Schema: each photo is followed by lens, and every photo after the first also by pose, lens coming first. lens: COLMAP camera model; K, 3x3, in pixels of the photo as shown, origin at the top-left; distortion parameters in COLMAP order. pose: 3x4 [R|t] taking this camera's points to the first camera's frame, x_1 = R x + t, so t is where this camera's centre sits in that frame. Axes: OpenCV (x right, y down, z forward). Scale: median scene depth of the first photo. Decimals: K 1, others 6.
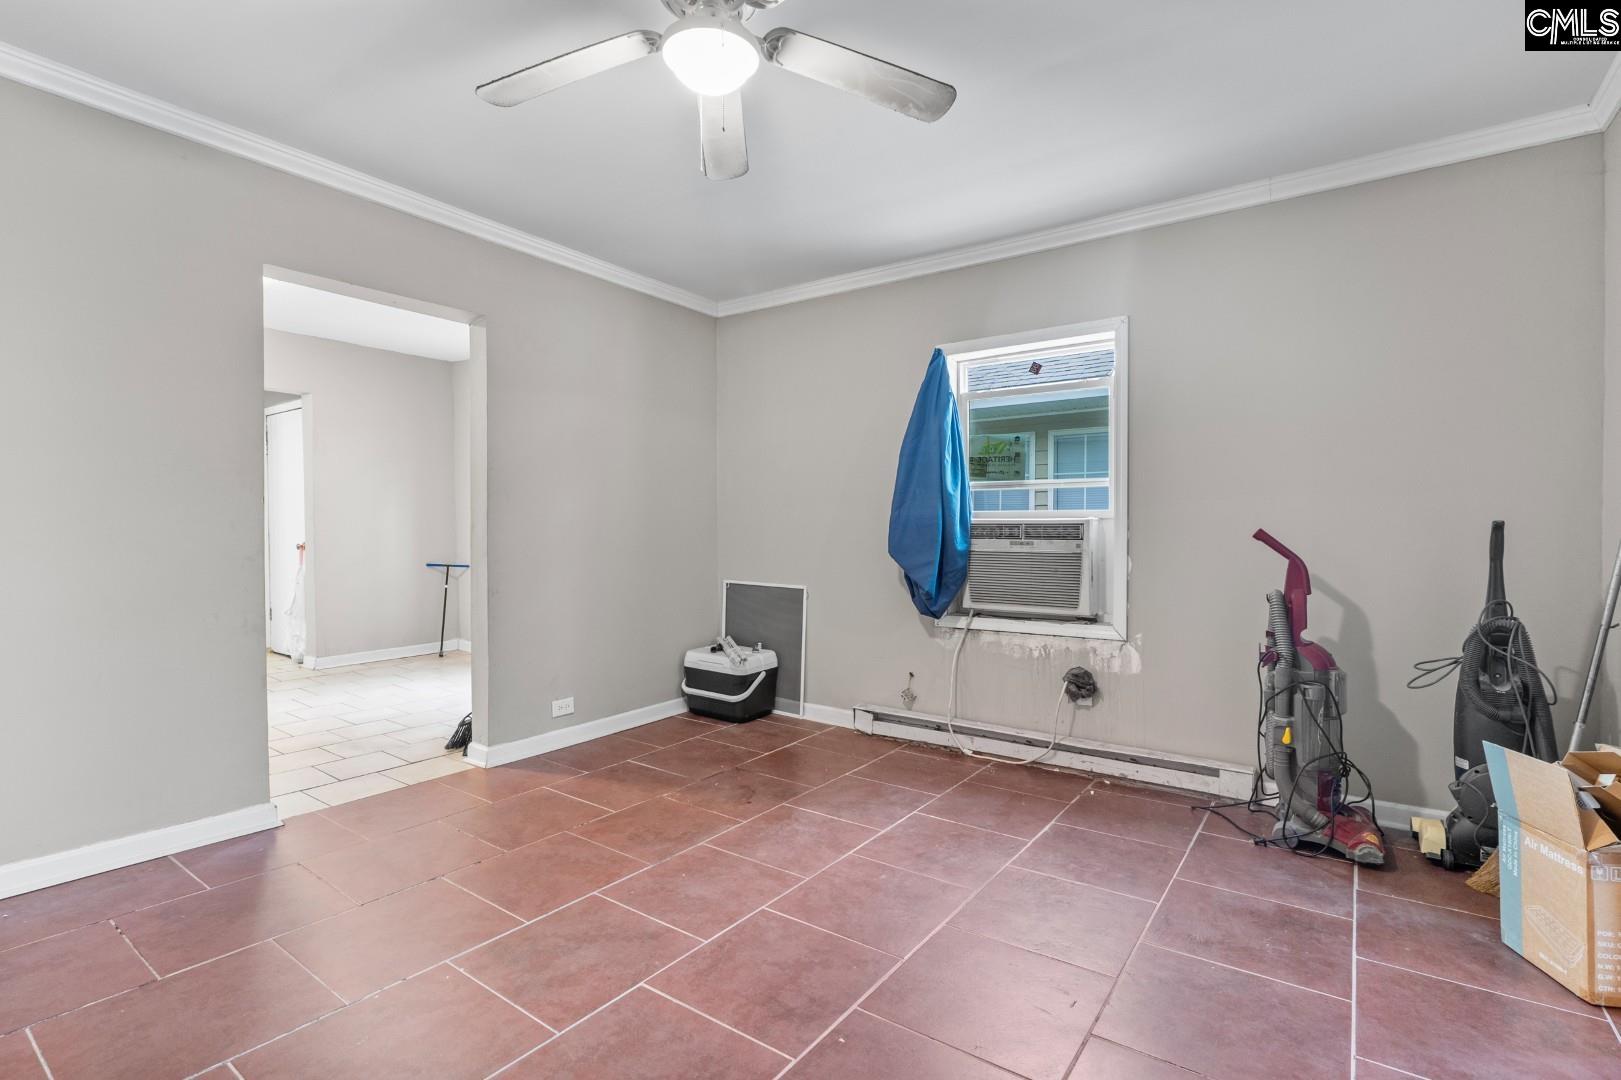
lens RADIAL K [[703.5, 0, 817.4], [0, 703.5, 530.1], [0, 0, 1]] dist [-0.026344, 0.000348]
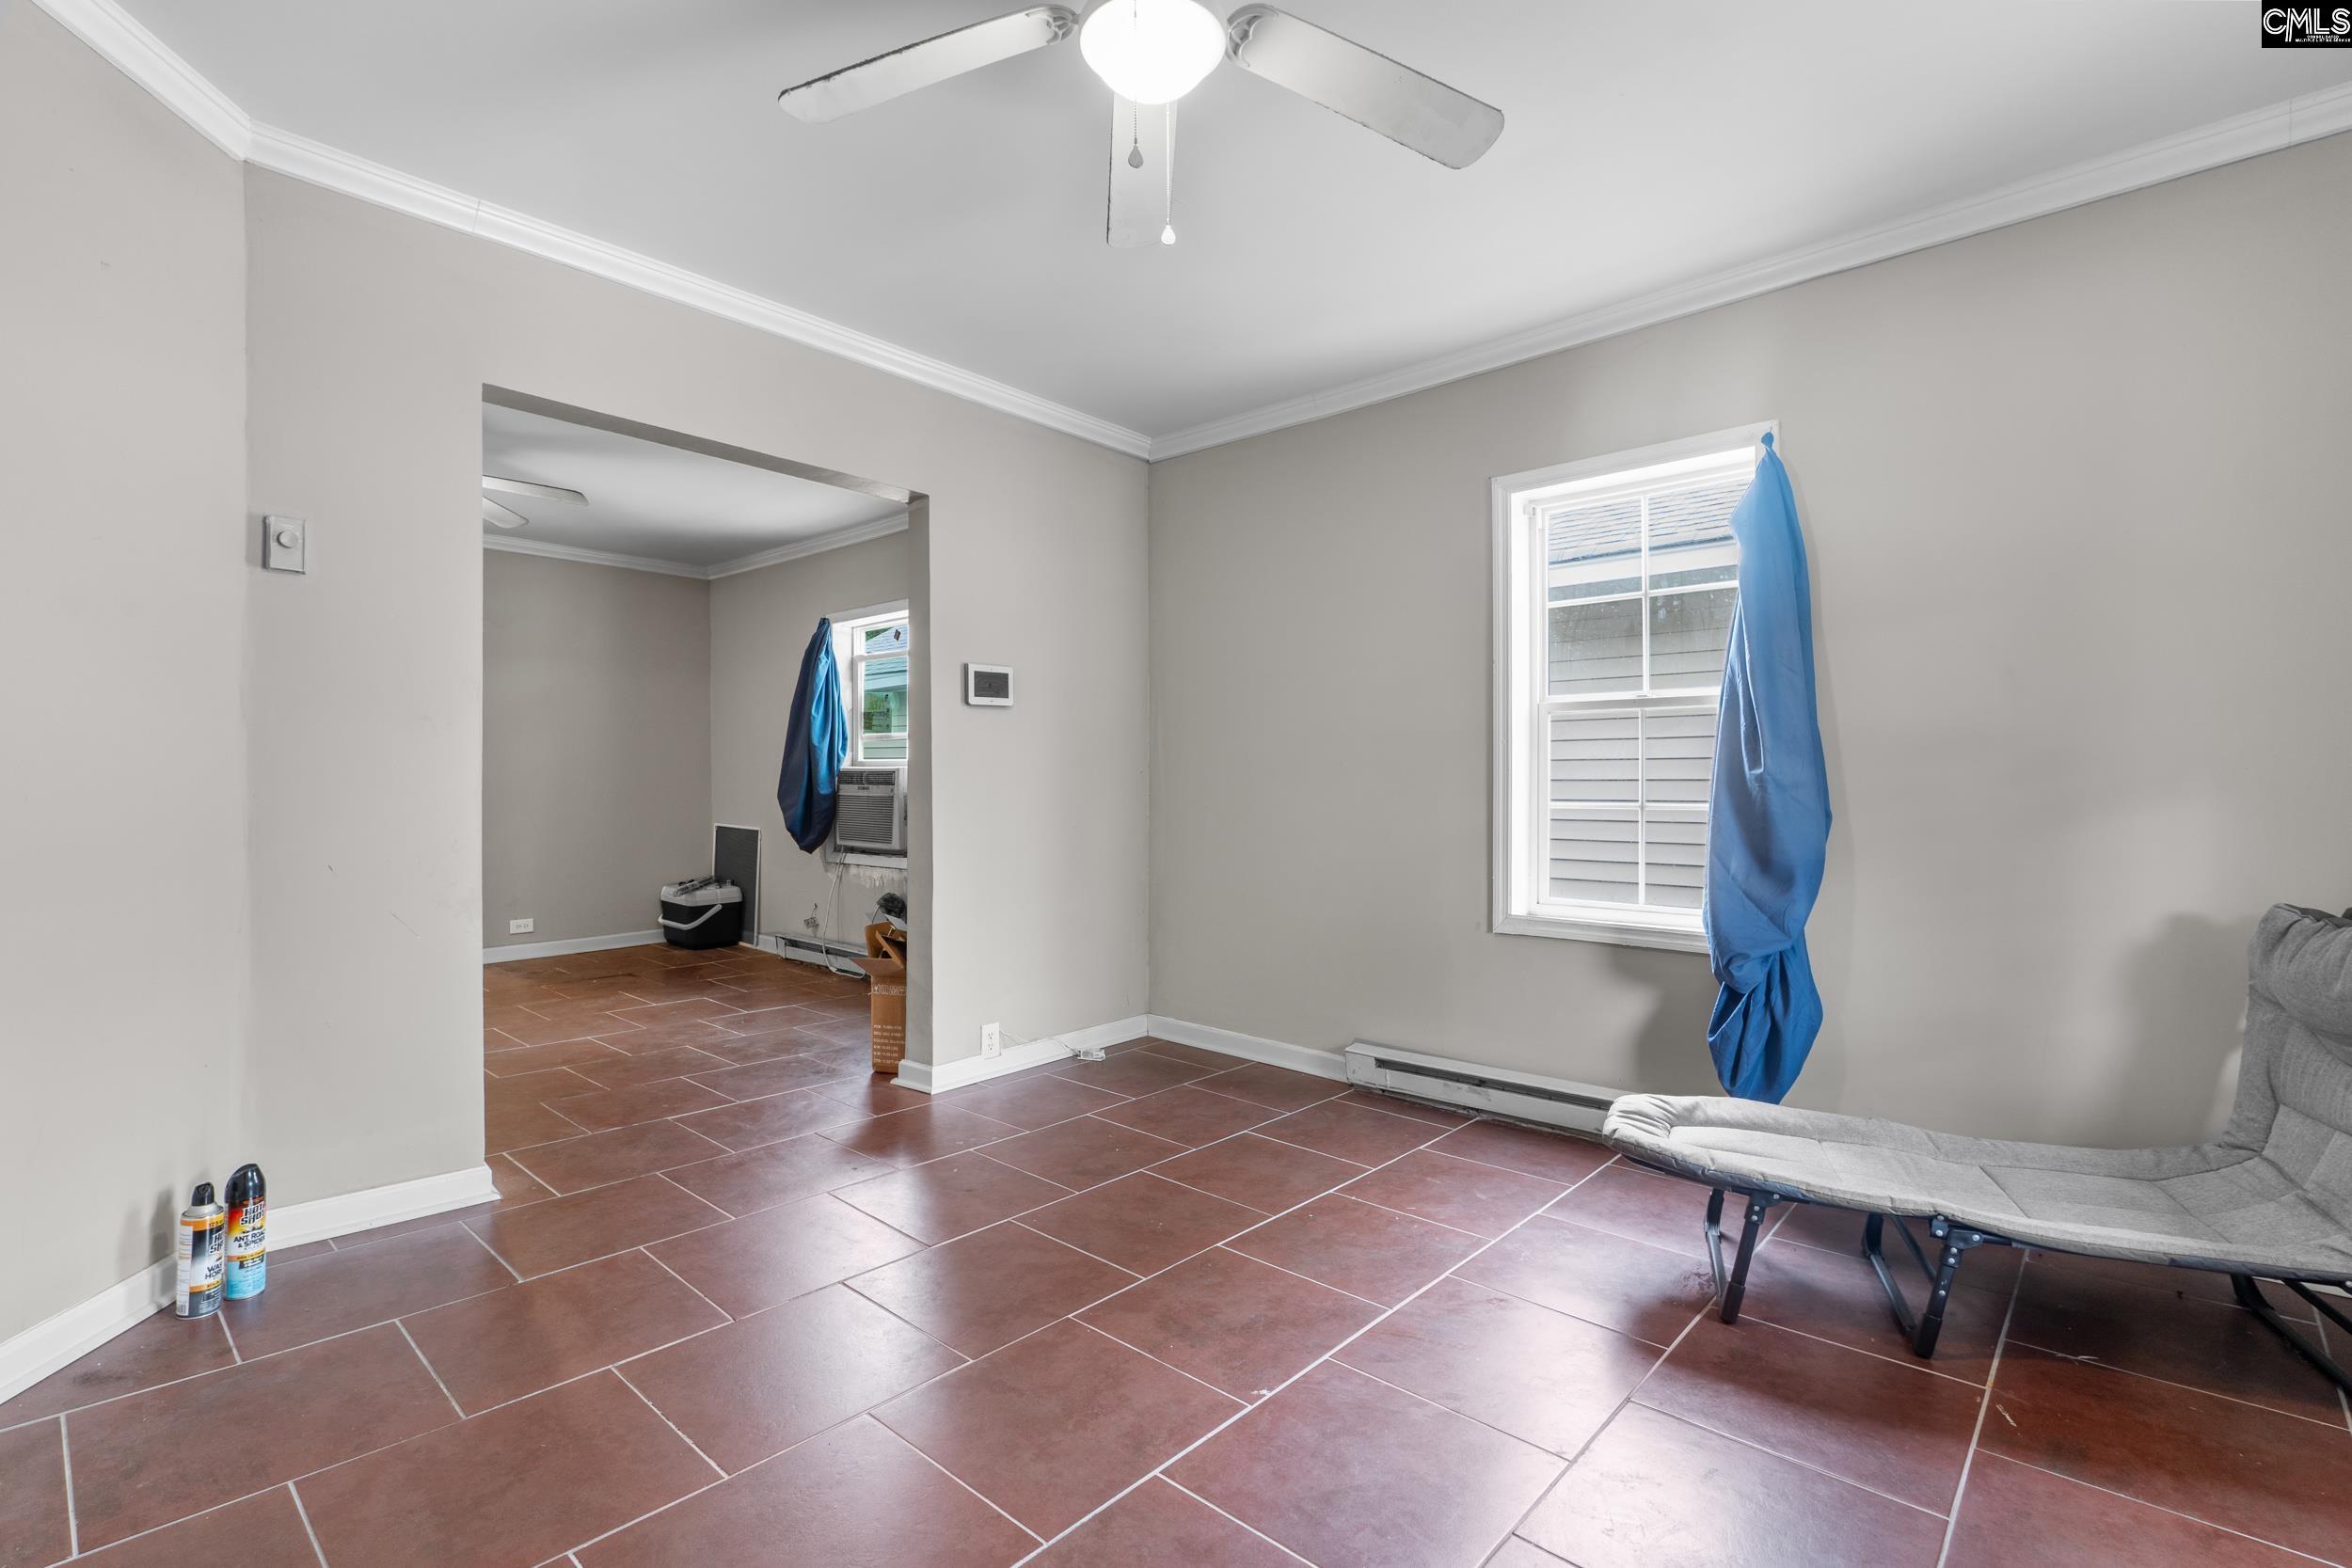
lens RADIAL K [[1079.4, 0, 1167.8], [0, 1079.4, 774.7], [0, 0, 1]] dist [0.002626, 0.000142]
pose [[0.988694, -0.002858, -0.149917, 0.980155], [0.002686, 0.999995, -0.001345, -0.000047], [0.149920, 0.000927, 0.988698, -0.645719]]
